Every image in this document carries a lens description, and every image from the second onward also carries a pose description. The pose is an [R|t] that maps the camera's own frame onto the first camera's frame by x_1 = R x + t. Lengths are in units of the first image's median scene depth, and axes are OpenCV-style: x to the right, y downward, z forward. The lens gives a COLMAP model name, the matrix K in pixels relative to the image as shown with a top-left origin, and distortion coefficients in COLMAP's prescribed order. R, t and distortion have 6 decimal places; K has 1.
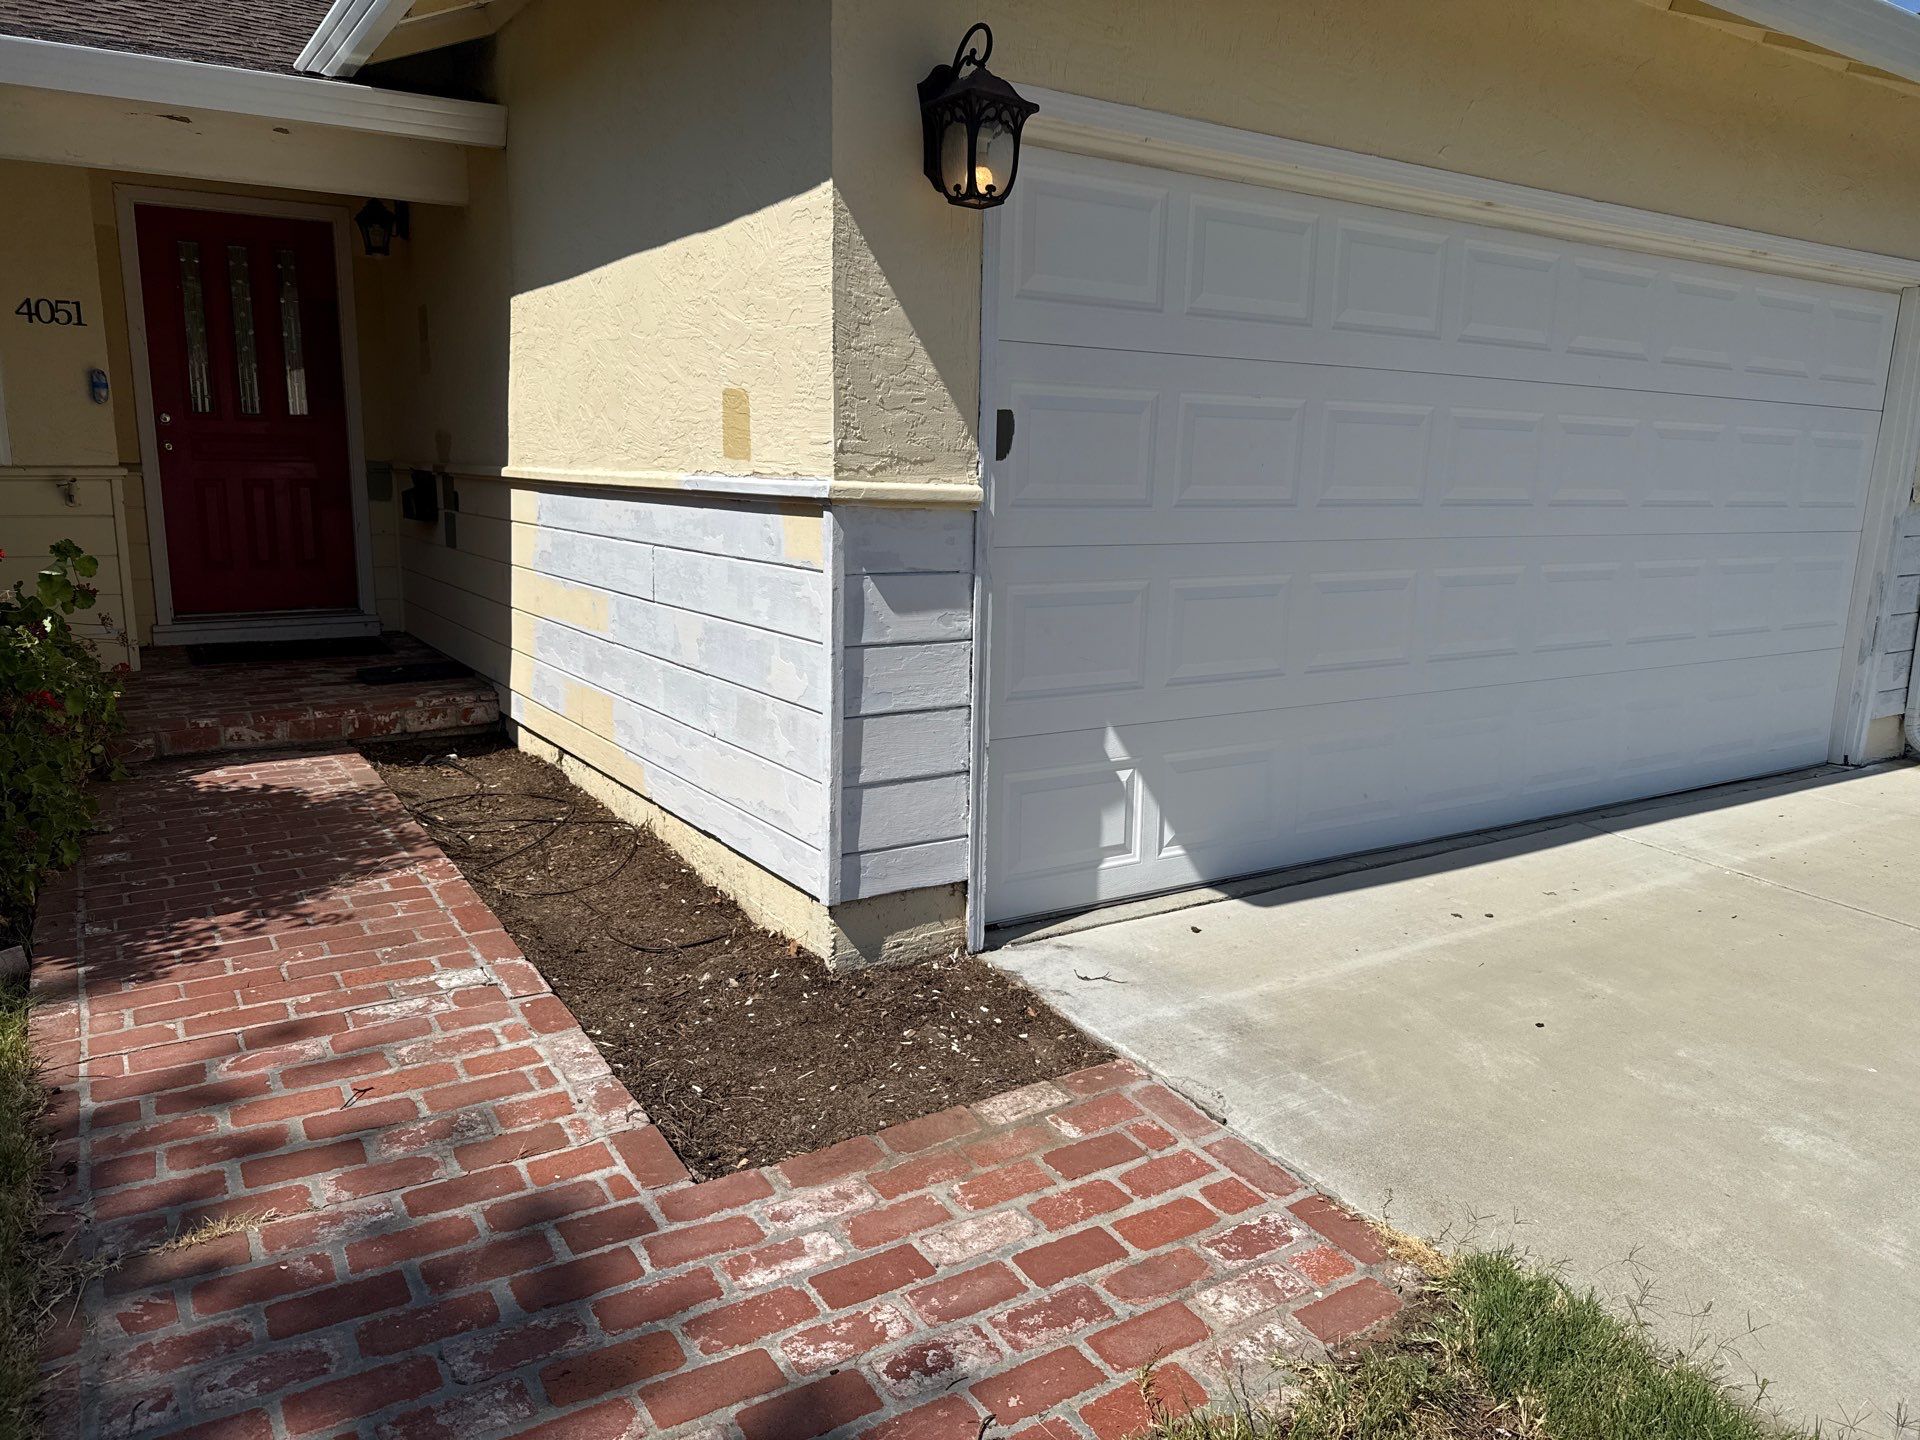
lens RADIAL K [[1331.1, 0, 943.6], [0, 1331.1, 729.6], [0, 0, 1]] dist [0.023695, -0.015091]
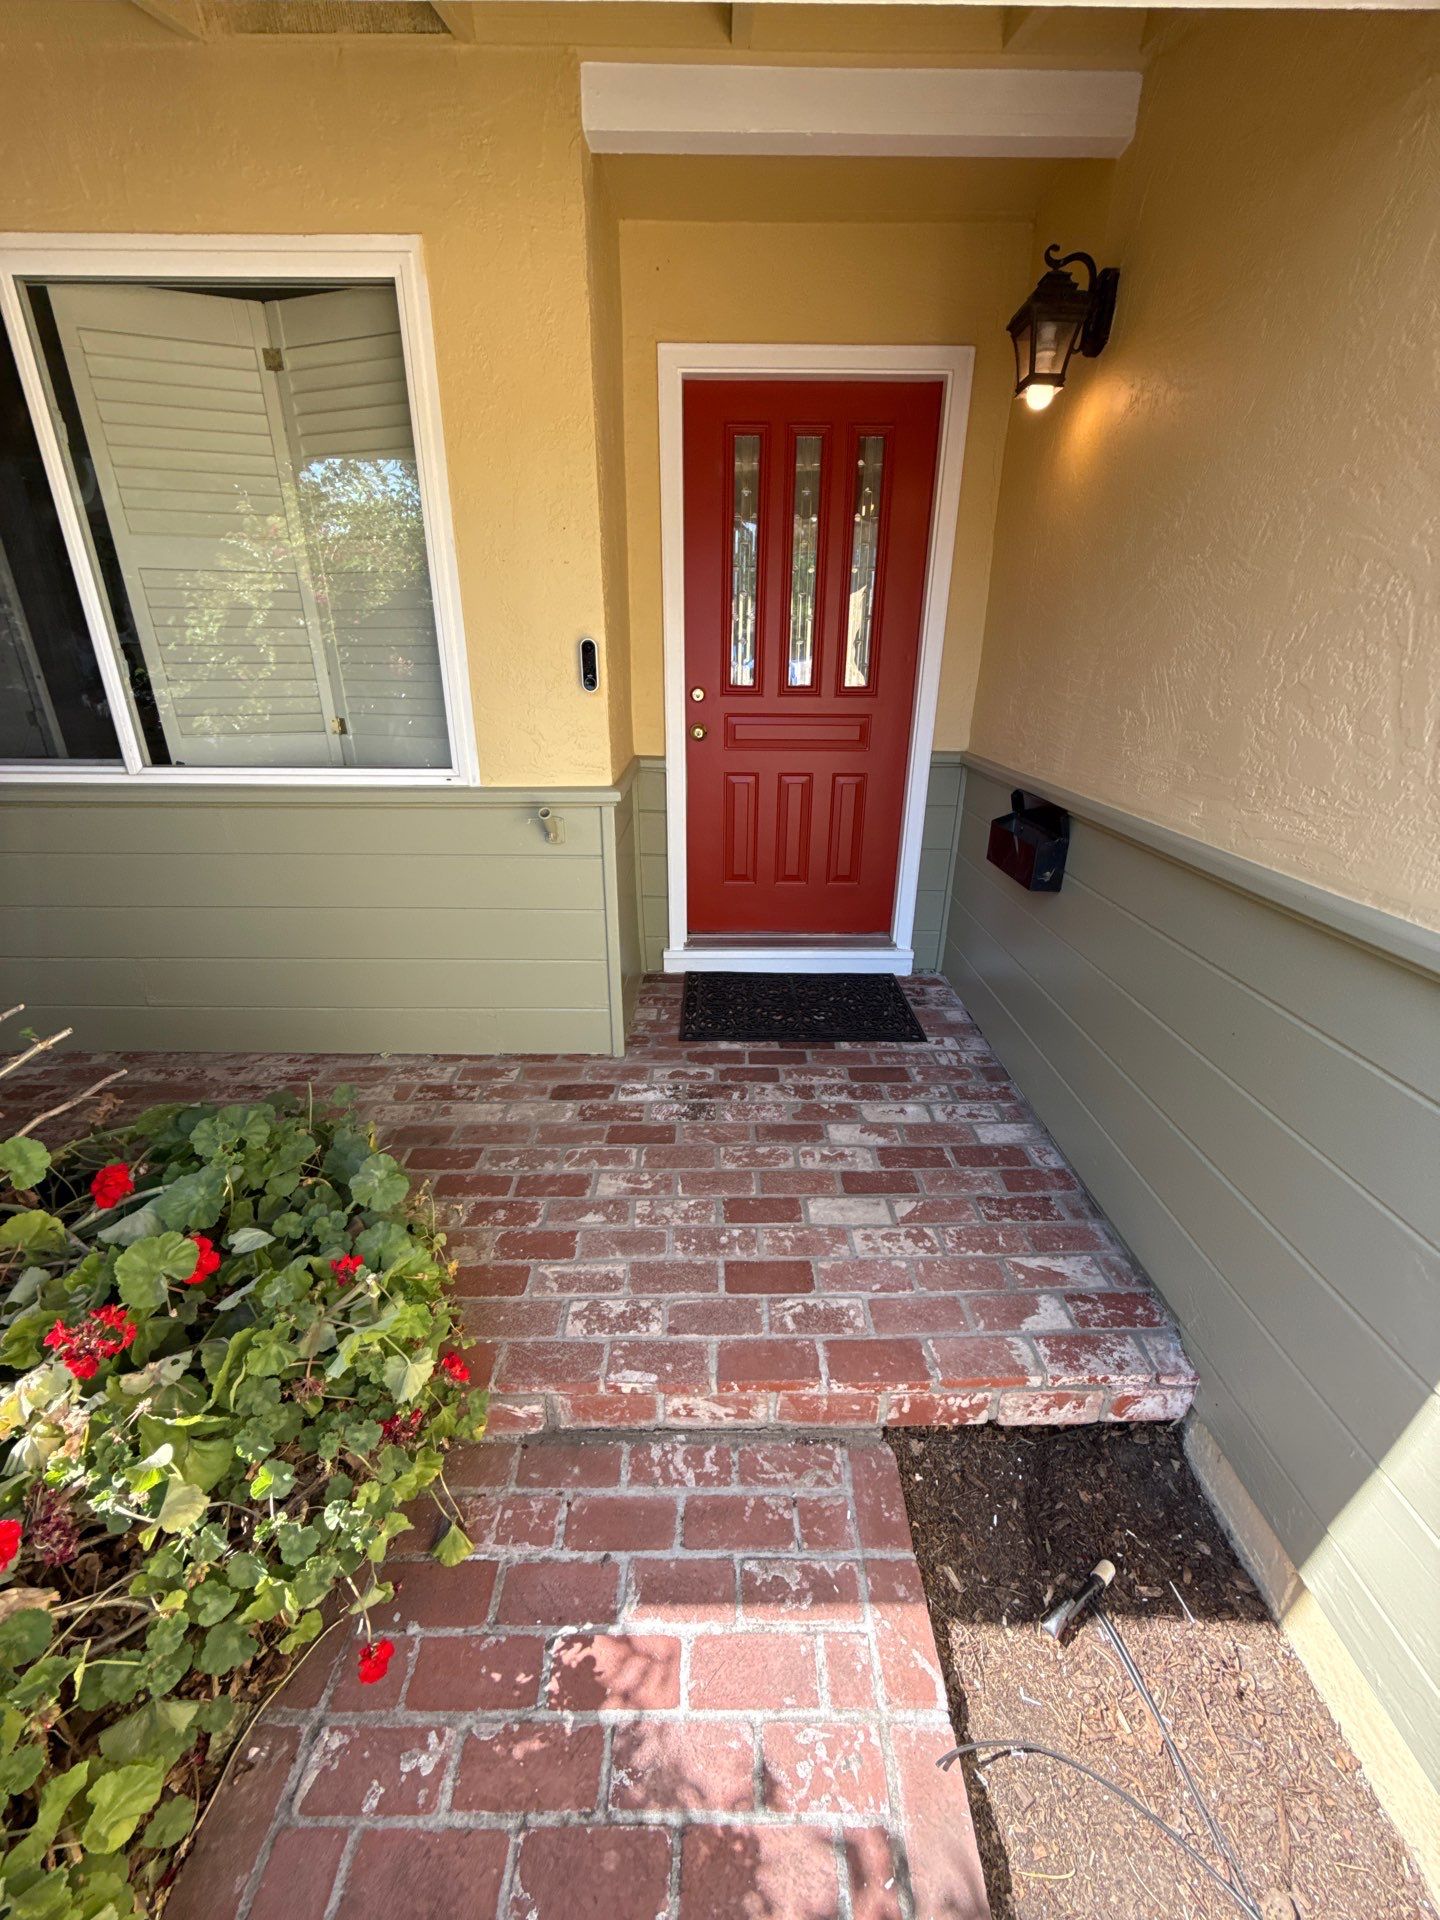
lens RADIAL K [[758.1, 0, 733.1], [0, 758.1, 962.0], [0, 0, 1]] dist [0.001126, -0.000951]
pose [[0.850153, 0.192493, -0.490087, -0.406213], [-0.105610, 0.974203, 0.199439, -0.217206], [0.515835, -0.117796, 0.848551, 0.788445]]
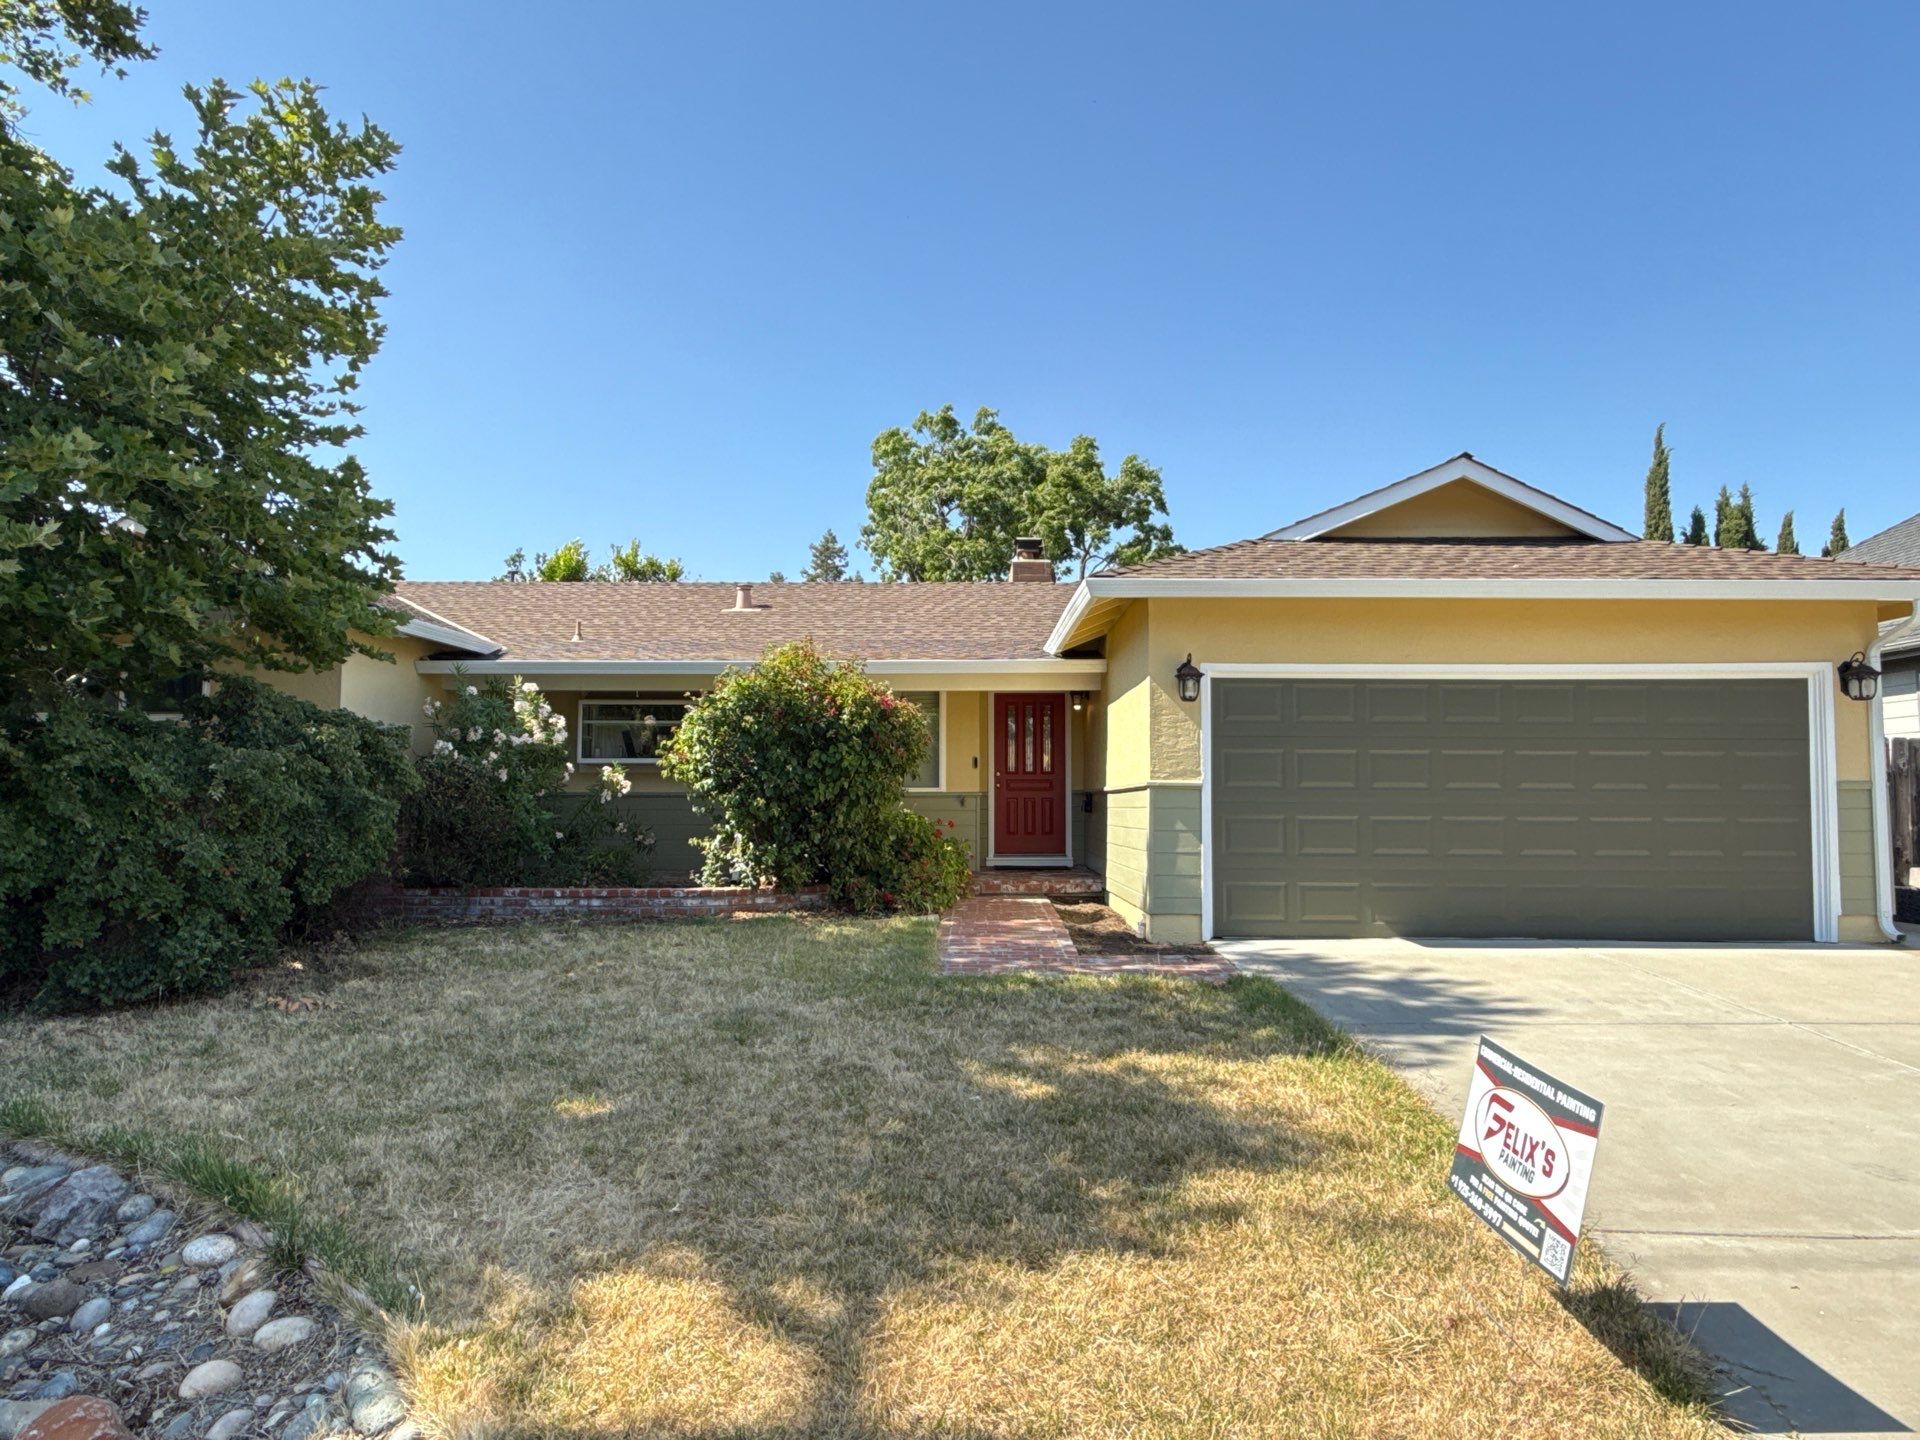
lens RADIAL K [[1136.6, 0, 967.5], [0, 1136.6, 730.2], [0, 0, 1]] dist [-0.011244, 0.007260]
pose [[0.838606, -0.050435, -0.542399, 0.644799], [-0.095169, 0.966827, -0.237042, 0.242922], [0.536361, 0.250404, 0.805987, -0.934889]]
